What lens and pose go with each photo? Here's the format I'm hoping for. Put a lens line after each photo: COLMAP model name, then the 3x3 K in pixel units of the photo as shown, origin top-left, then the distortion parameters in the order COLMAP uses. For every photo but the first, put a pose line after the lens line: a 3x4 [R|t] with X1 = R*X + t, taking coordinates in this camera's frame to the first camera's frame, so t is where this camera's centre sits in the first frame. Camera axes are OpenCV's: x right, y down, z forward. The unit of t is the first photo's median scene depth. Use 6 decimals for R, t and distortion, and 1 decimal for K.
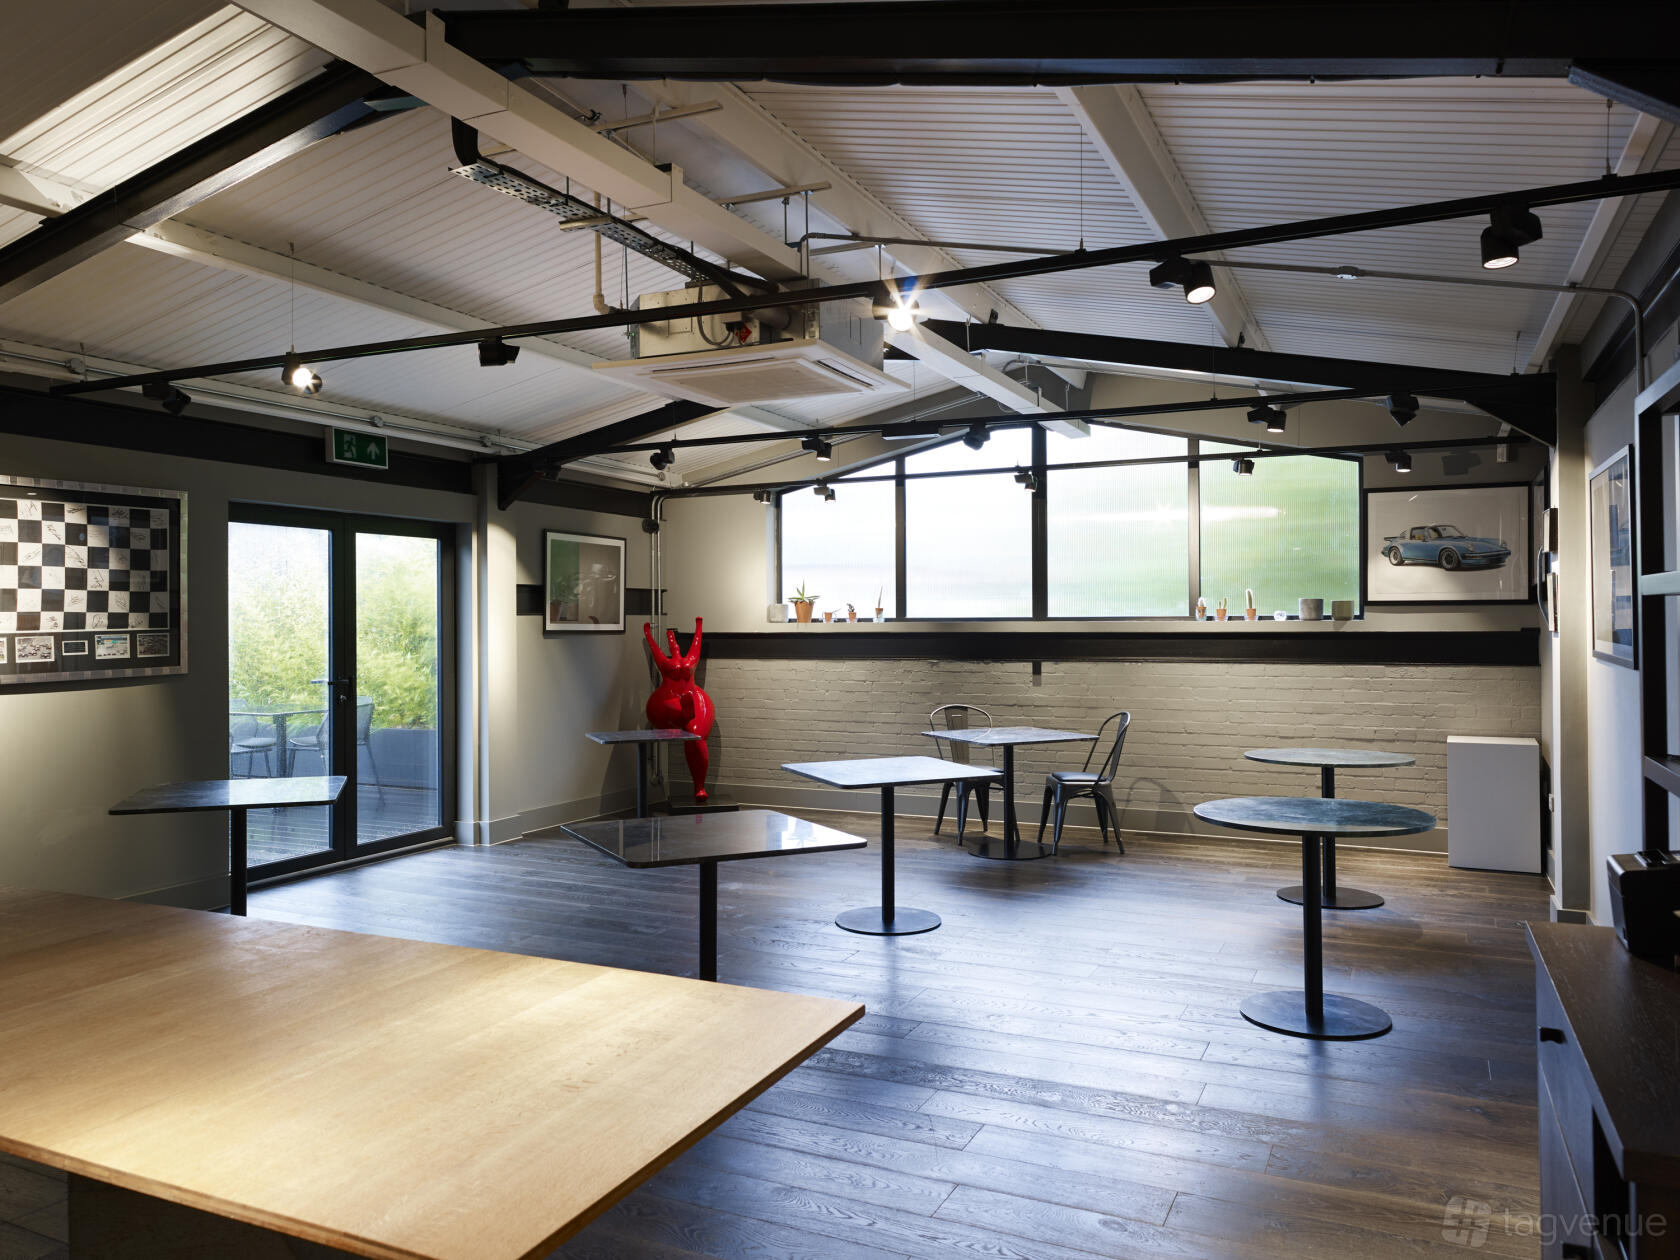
lens RADIAL K [[1239.3, 0, 835.5], [0, 1239.3, 620.9], [0, 0, 1]] dist [-0.001207, -0.004404]
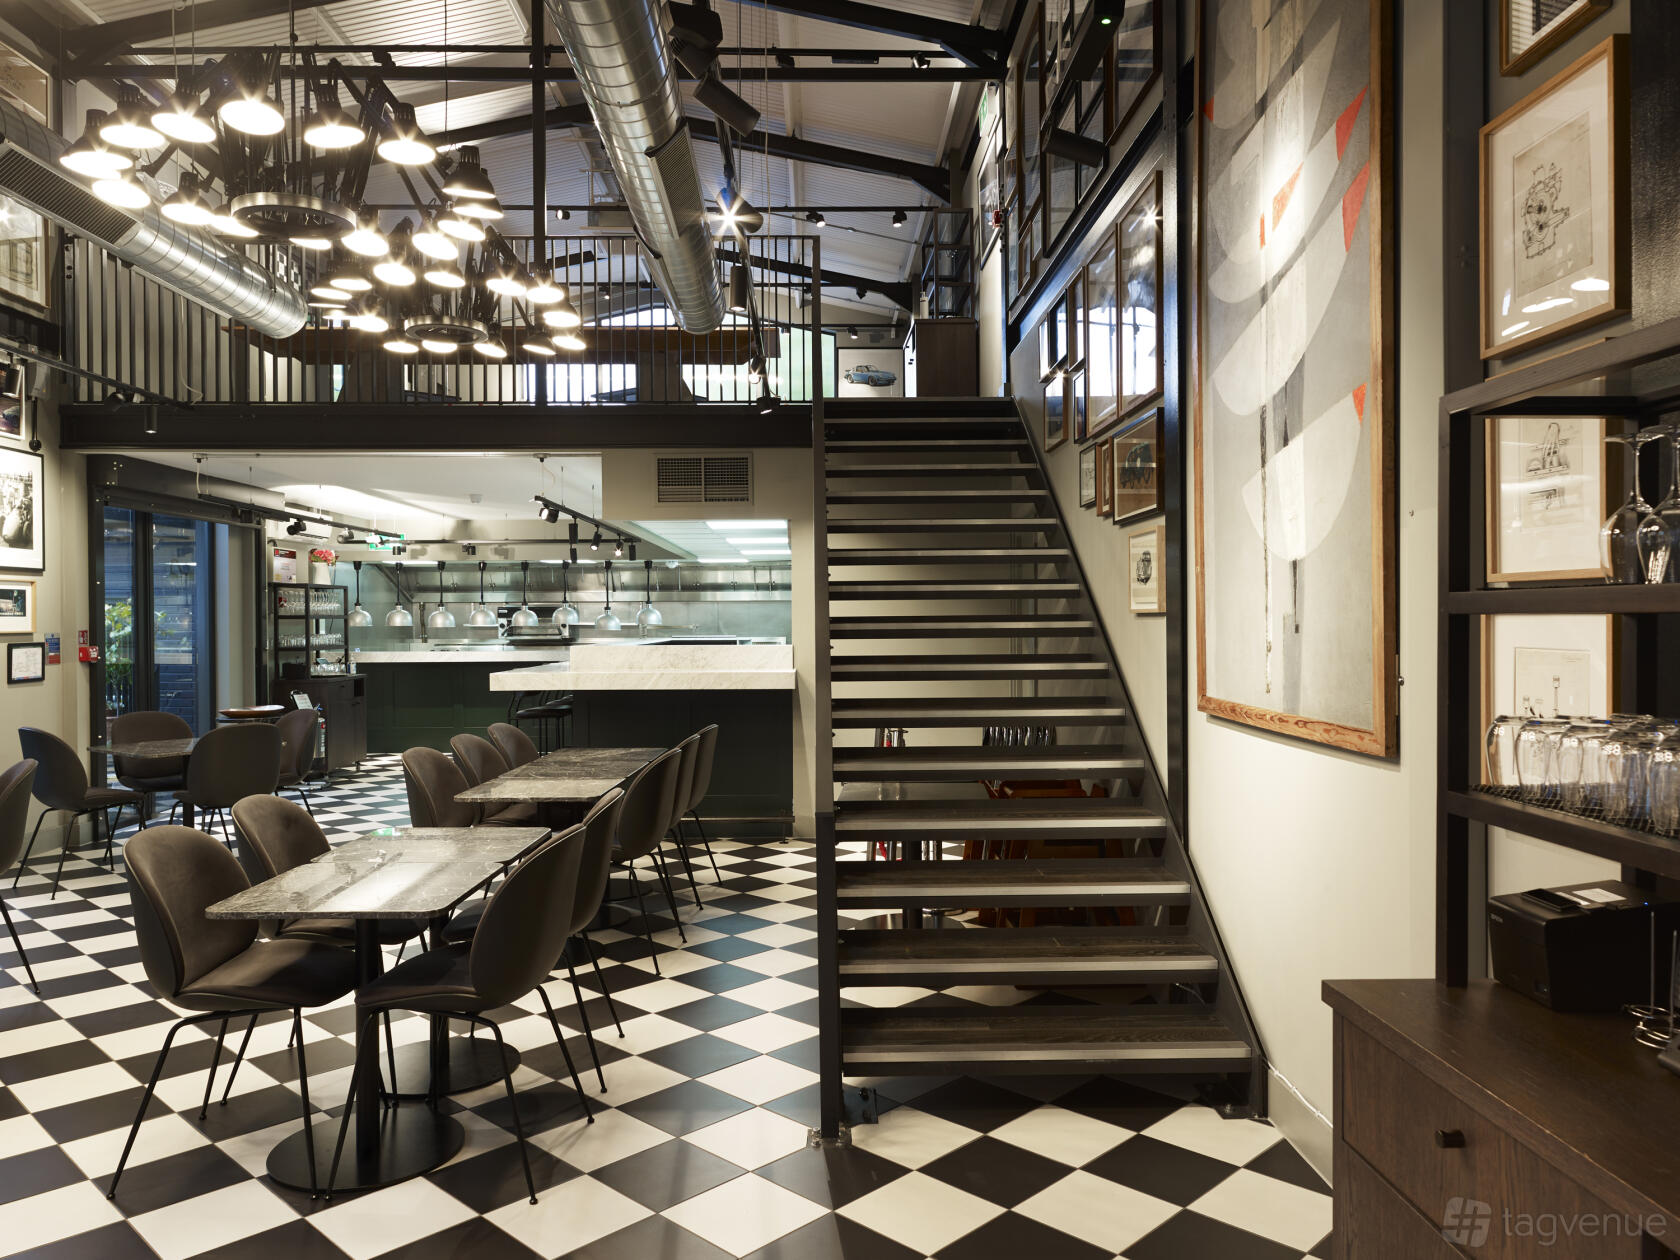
lens RADIAL K [[1239.3, 0, 842.3], [0, 1239.3, 623.0], [0, 0, 1]] dist [-0.001207, -0.004404]
pose [[0.894586, -0.001467, 0.446893, -0.780379], [0.005614, 0.999953, -0.007956, 0.571053], [-0.446860, 0.009627, 0.894552, -1.372030]]
